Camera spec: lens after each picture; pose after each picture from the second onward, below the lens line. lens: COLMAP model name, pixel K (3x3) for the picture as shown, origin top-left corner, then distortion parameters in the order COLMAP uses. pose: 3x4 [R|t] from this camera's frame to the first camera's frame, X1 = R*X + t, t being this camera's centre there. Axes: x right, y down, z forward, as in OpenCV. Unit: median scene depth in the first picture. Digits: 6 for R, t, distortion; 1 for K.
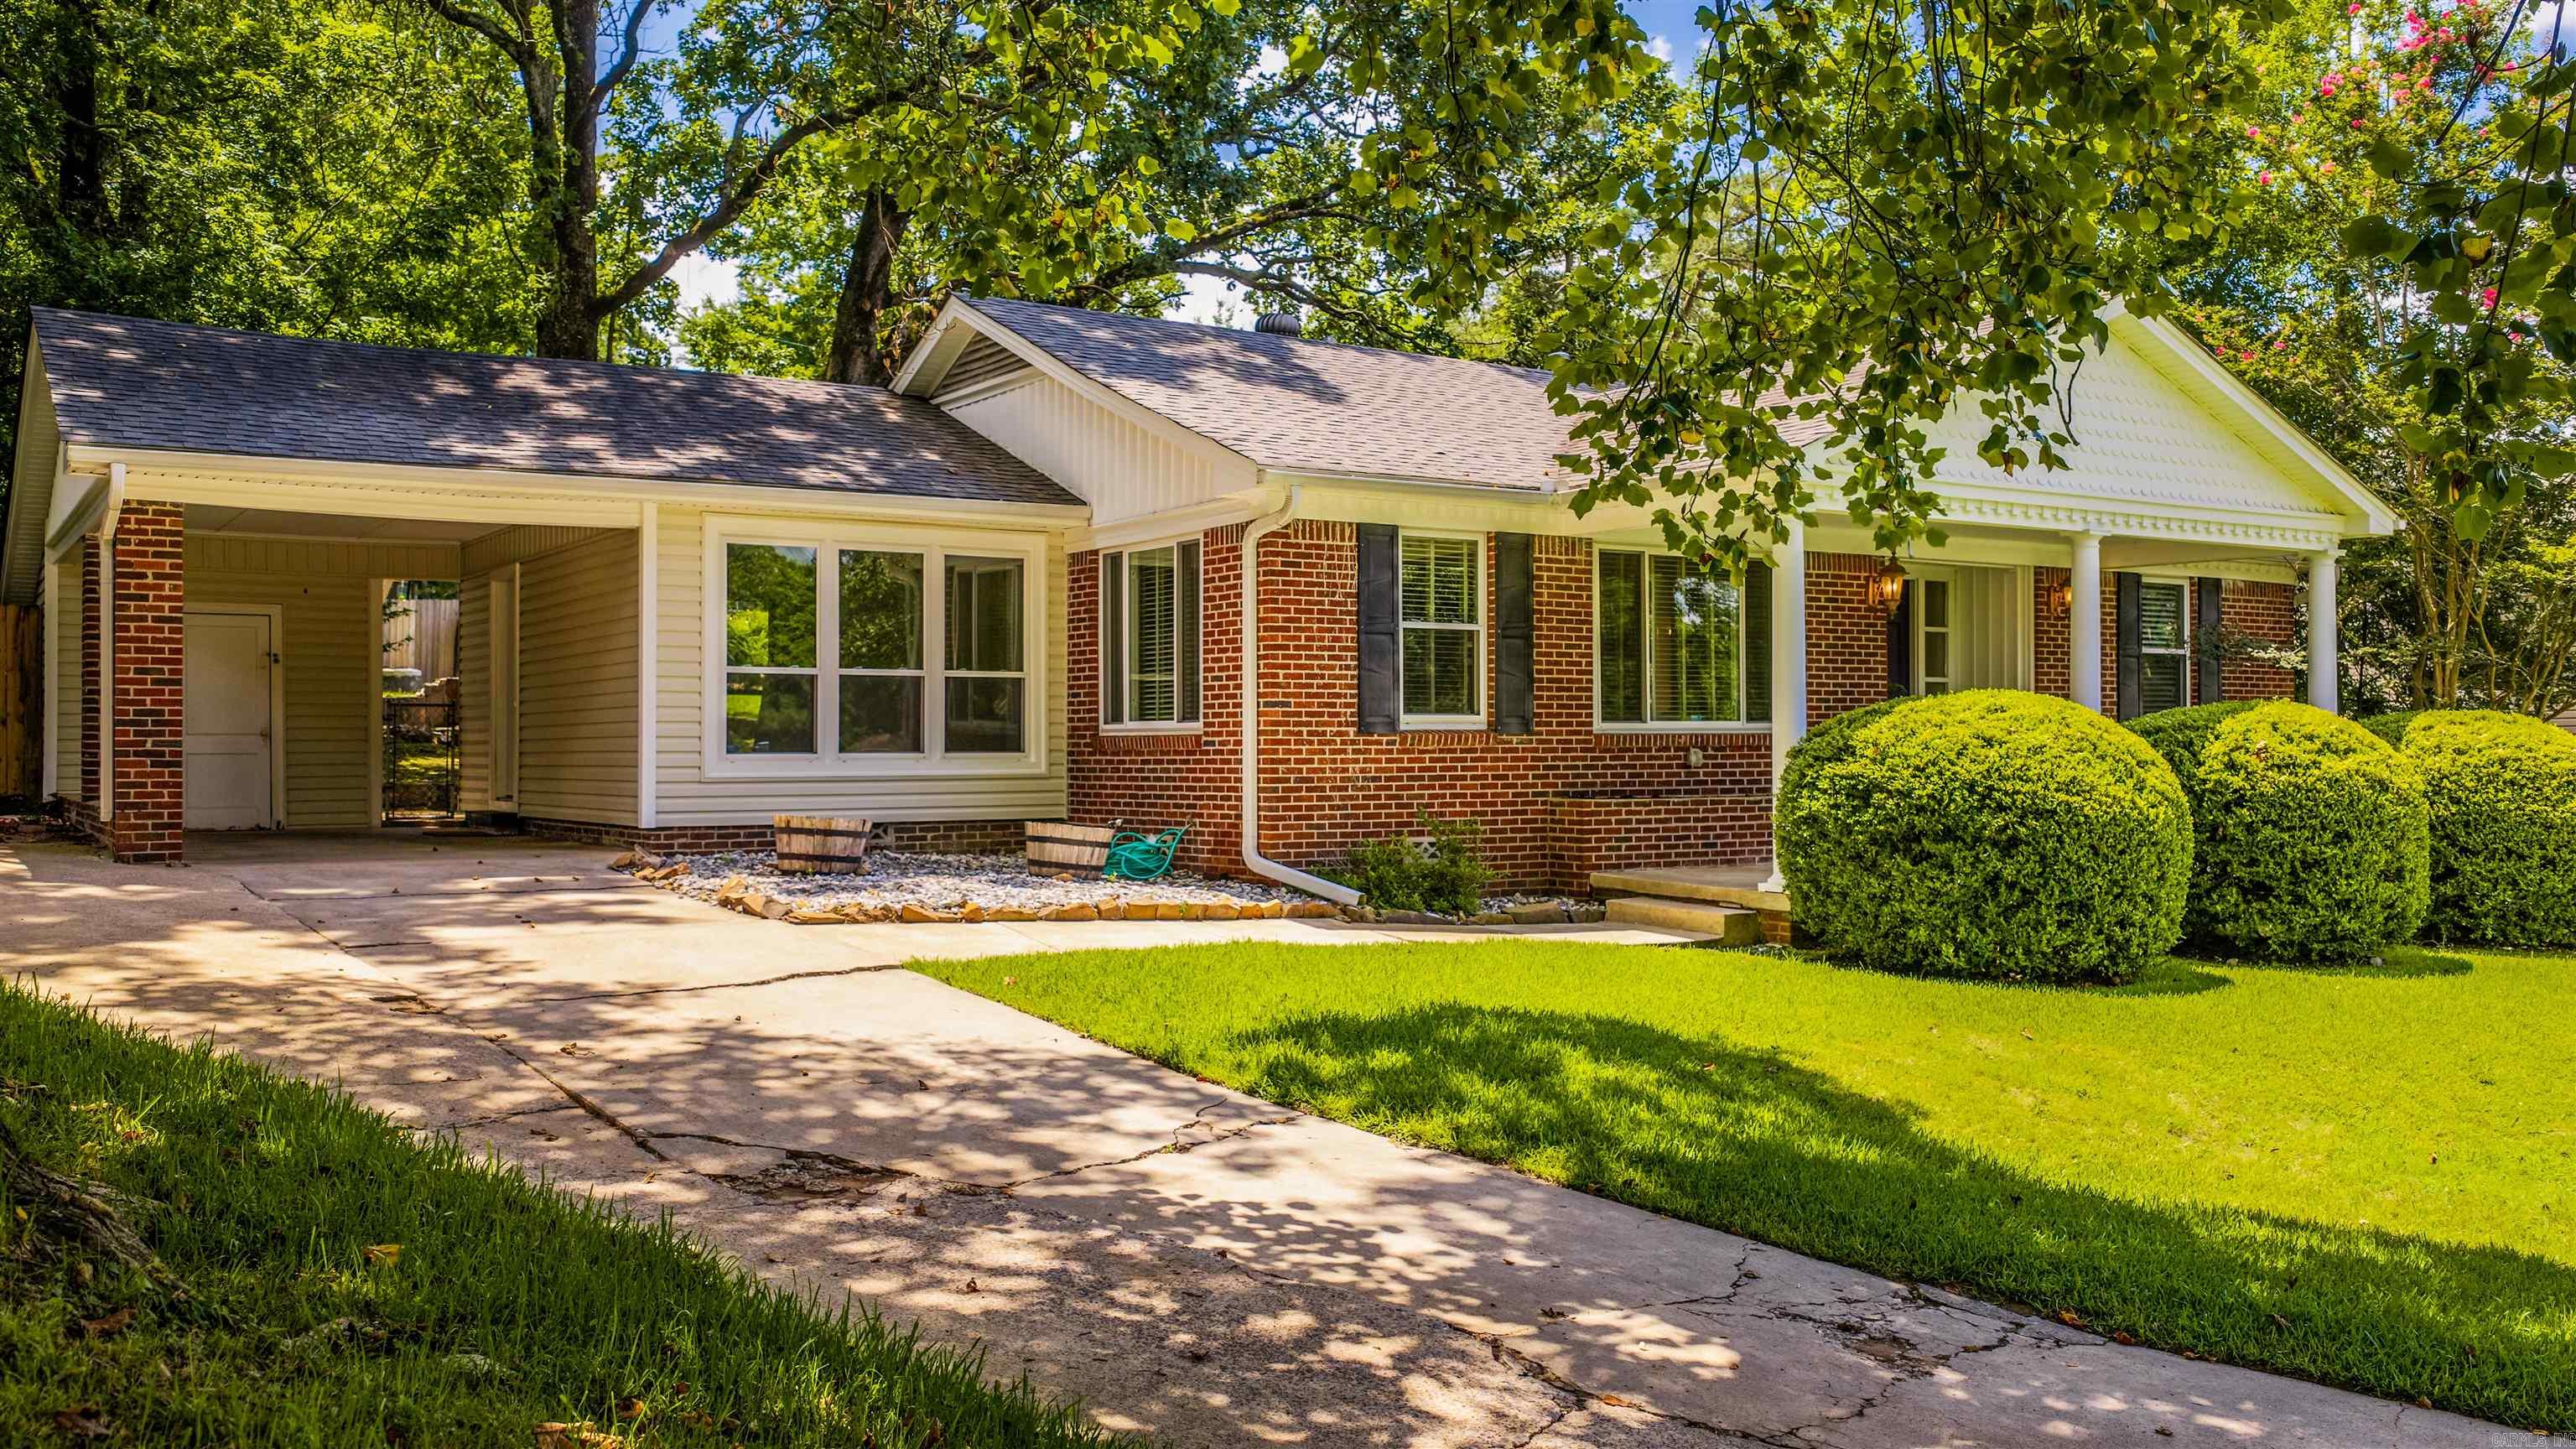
lens RADIAL K [[2138.8, 0, 1287.6], [0, 2138.8, 727.6], [0, 0, 1]] dist [-0.004103, -0.001404]
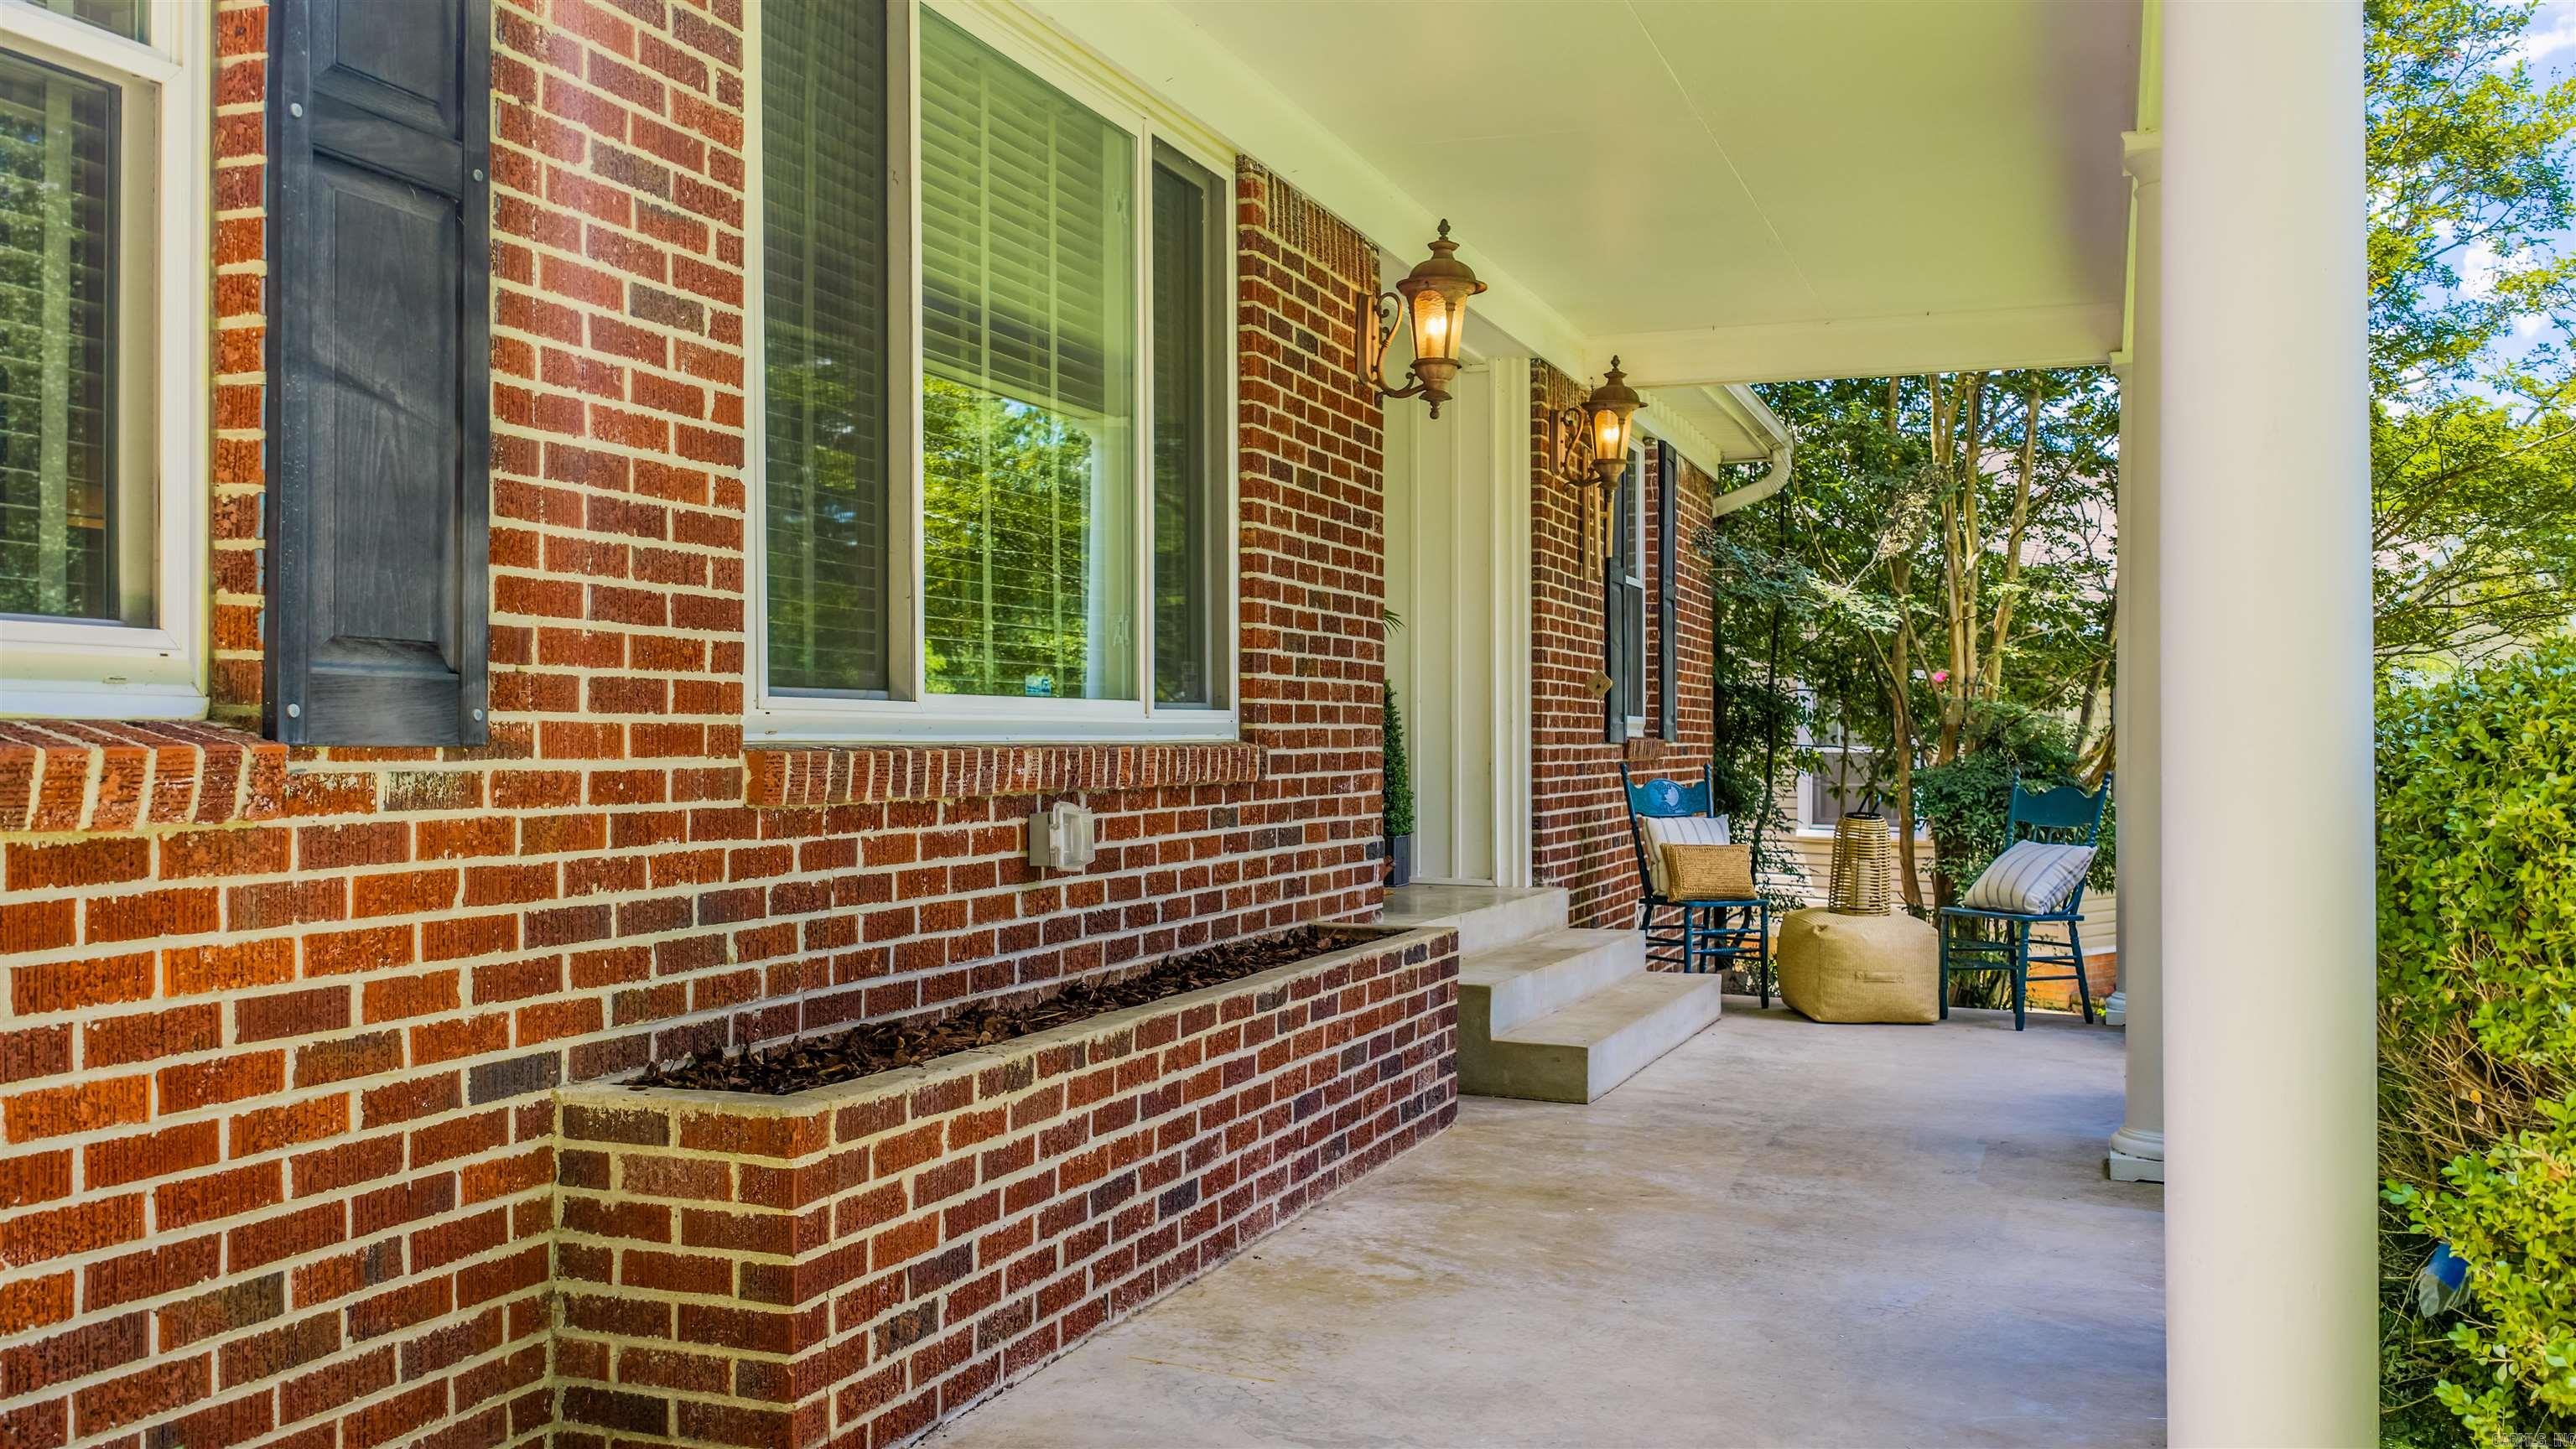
lens RADIAL K [[2138.8, 0, 1286.5], [0, 2138.8, 723.2], [0, 0, 1]] dist [-0.004103, -0.001404]
pose [[0.812468, 0.007261, 0.582960, 0.064629], [-0.005263, 0.999973, -0.005120, 0.001483], [-0.582982, 0.001092, 0.812485, 0.809136]]
